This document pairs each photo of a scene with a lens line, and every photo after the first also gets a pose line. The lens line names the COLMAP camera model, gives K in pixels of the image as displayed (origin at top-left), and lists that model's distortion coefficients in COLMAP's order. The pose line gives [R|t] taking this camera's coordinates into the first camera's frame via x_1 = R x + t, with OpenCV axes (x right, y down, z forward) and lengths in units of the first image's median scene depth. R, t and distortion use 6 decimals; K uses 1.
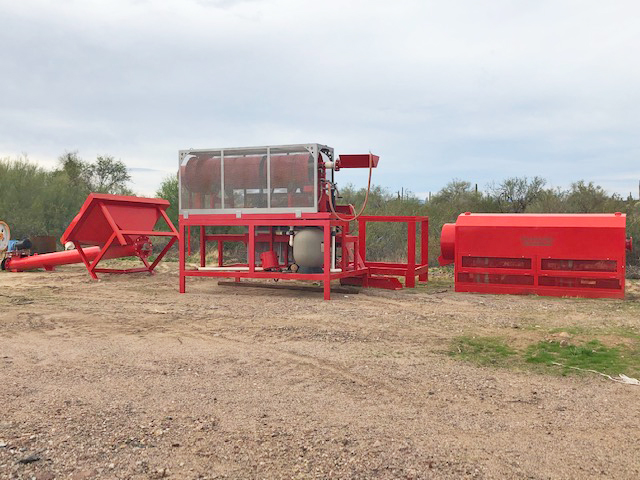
lens RADIAL K [[692.6, 0, 321.7], [0, 692.6, 238.6], [0, 0, 1]] dist [0.039503, 0.000000]
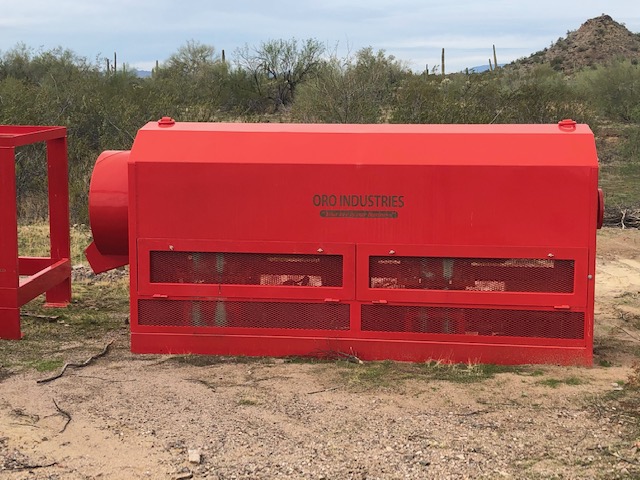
lens RADIAL K [[976.9, 0, 317.7], [0, 976.9, 240.4], [0, 0, 1]] dist [0.090778, 0.000000]
pose [[0.951924, -0.044840, 0.303036, 0.111236], [0.010230, 0.993330, 0.114848, -0.028159], [-0.306165, -0.106226, 0.946033, 0.426497]]
